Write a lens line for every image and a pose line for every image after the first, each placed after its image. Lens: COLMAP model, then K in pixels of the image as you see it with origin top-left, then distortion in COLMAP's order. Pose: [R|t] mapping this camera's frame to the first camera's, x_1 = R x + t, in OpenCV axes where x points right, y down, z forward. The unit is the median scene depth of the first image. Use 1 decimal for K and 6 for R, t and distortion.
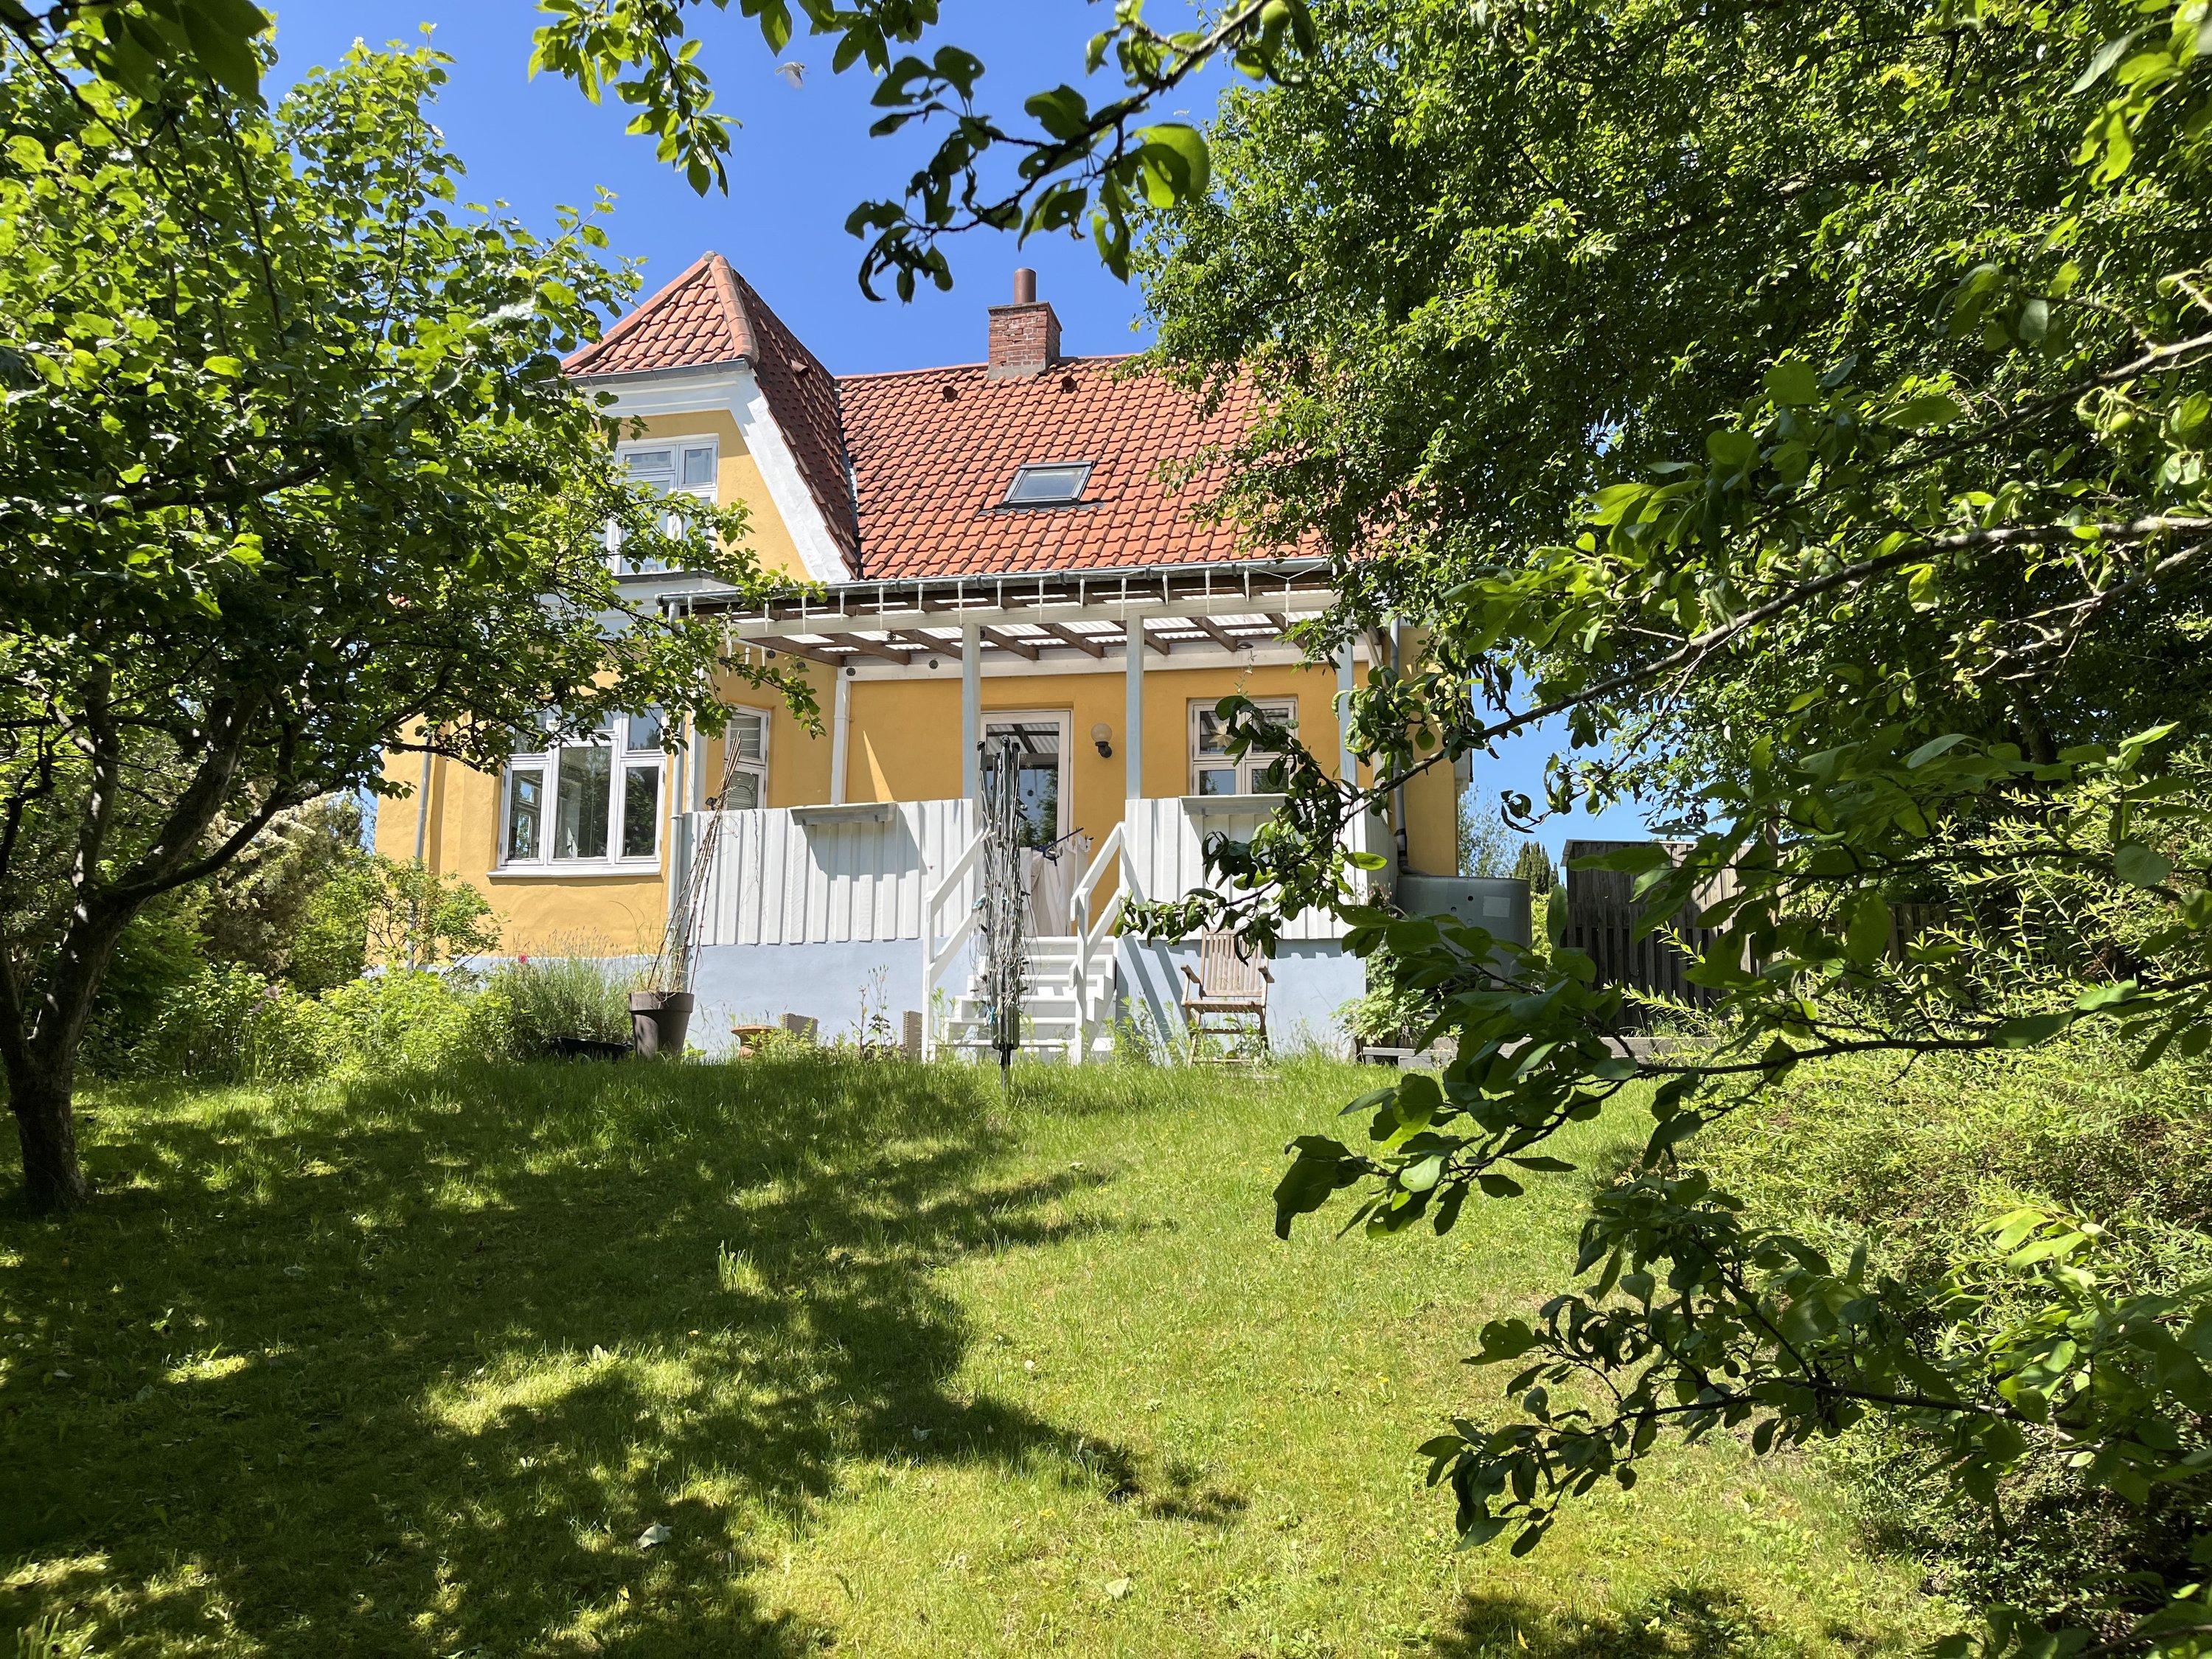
lens RADIAL K [[1686.2, 0, 1106.0], [0, 1686.2, 829.5], [0, 0, 1]] dist [0.034167, -0.001373]
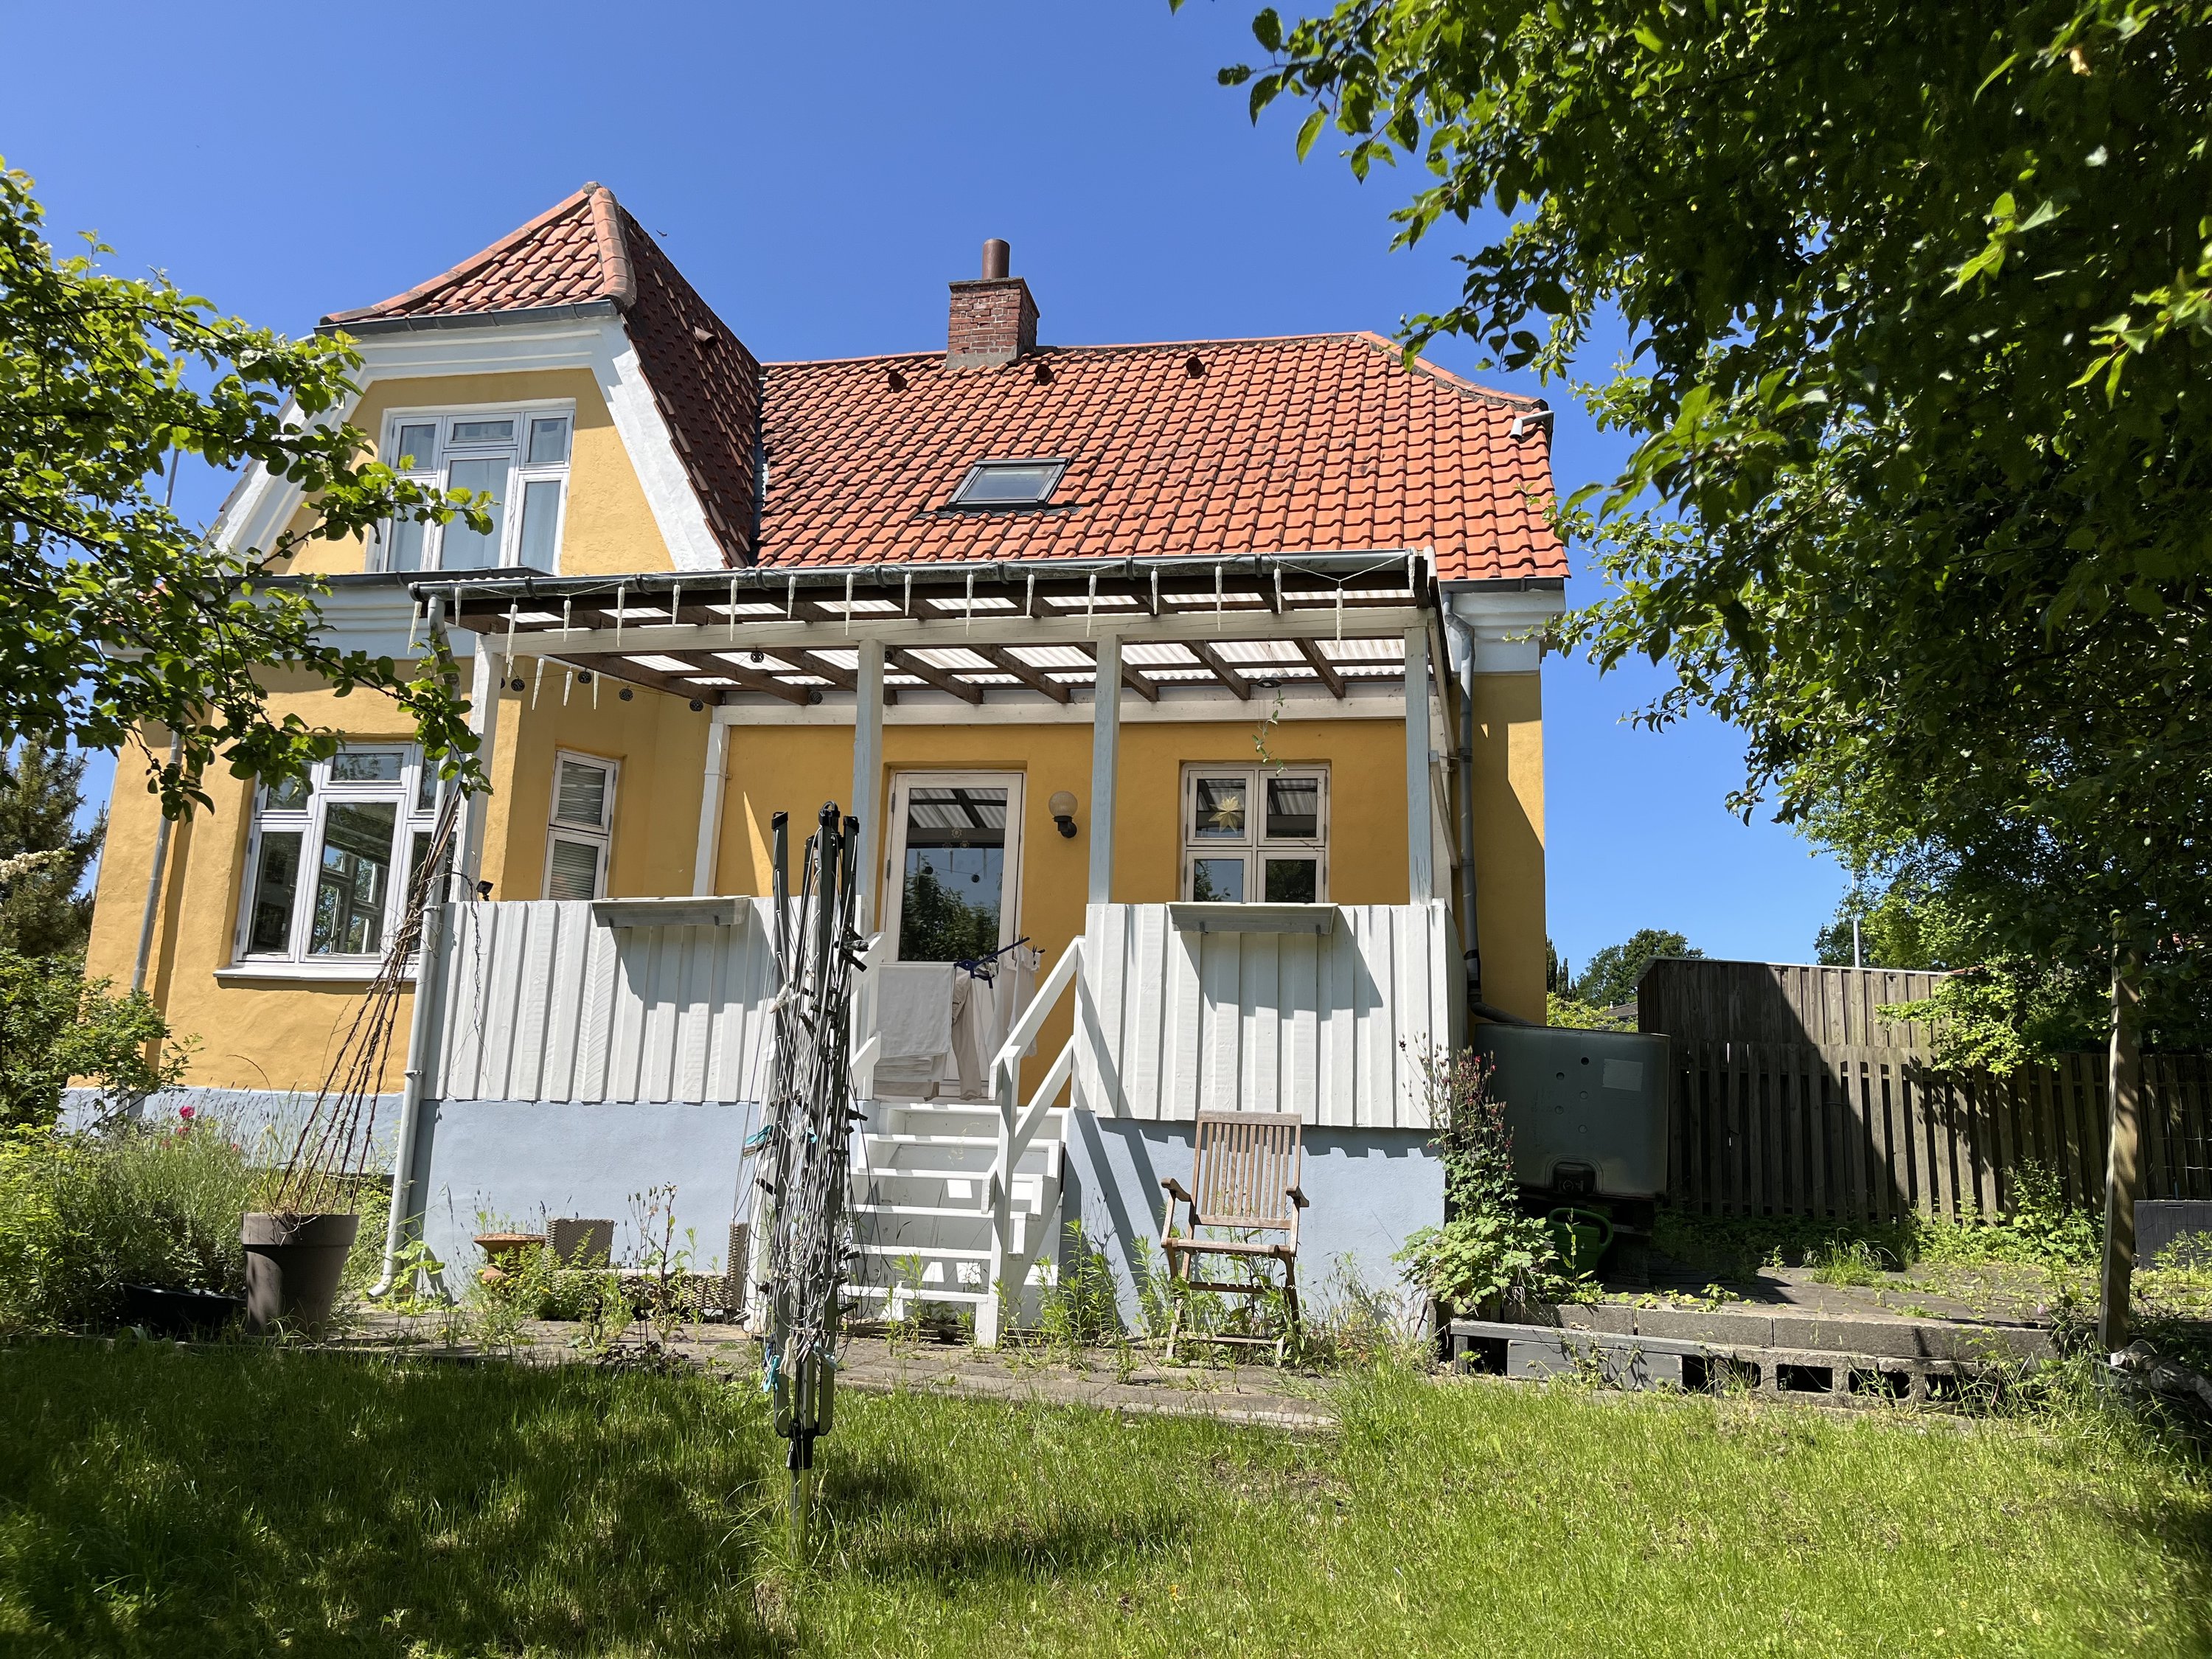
lens RADIAL K [[1672.9, 0, 1106.0], [0, 1672.9, 829.5], [0, 0, 1]] dist [0.000275, 0.001003]
pose [[0.999525, 0.029913, 0.007418, 0.010897], [-0.029567, 0.998635, -0.043055, -0.015289], [-0.008696, 0.042816, 0.999045, 0.268080]]
